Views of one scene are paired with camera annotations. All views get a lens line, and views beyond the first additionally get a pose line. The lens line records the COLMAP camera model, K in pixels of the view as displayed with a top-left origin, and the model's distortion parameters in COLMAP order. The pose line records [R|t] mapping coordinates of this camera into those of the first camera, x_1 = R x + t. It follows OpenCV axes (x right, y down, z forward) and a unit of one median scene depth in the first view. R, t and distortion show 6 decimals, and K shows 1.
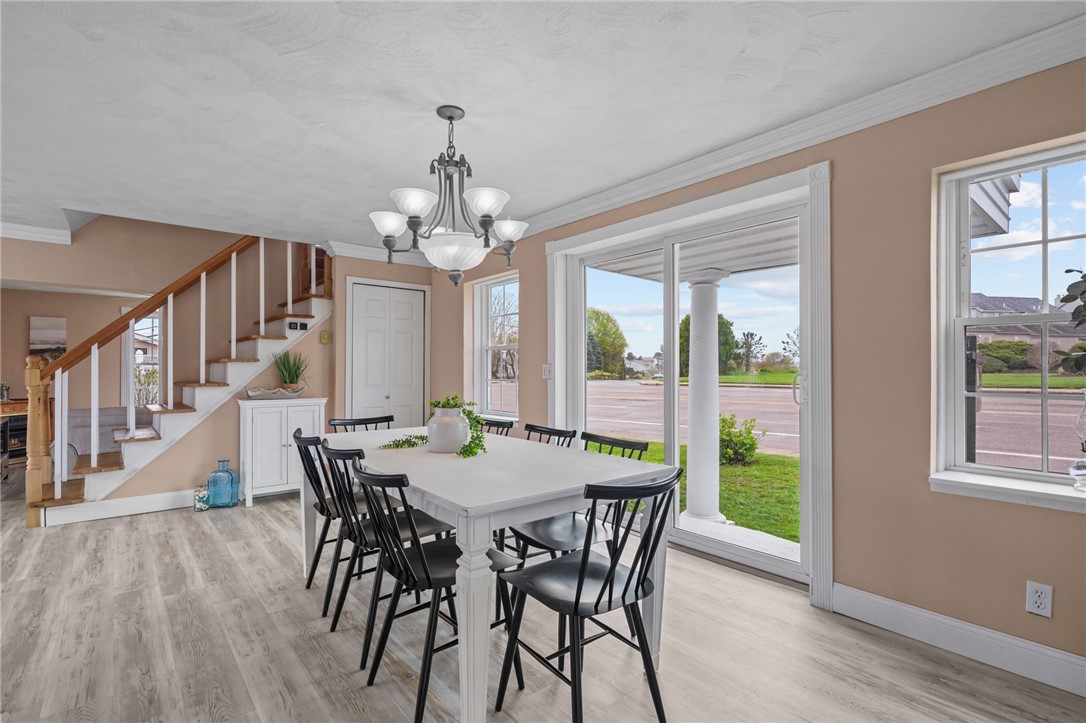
lens RADIAL K [[492.7, 0, 543.4], [0, 492.7, 367.1], [0, 0, 1]] dist [-0.001557, -0.000134]
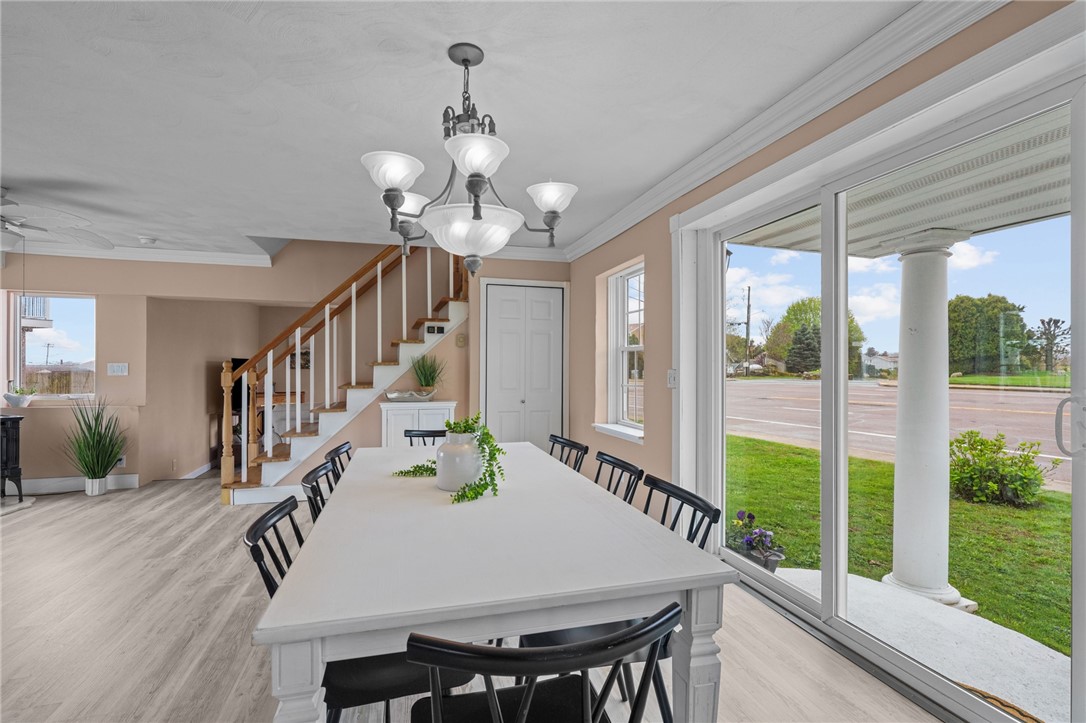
lens RADIAL K [[492.7, 0, 543.4], [0, 492.7, 367.1], [0, 0, 1]] dist [-0.001557, -0.000134]
pose [[0.919555, 0.002308, -0.392955, 0.118944], [-0.000565, 0.999989, 0.004552, -0.012234], [0.392961, -0.003964, 0.919547, 0.167431]]
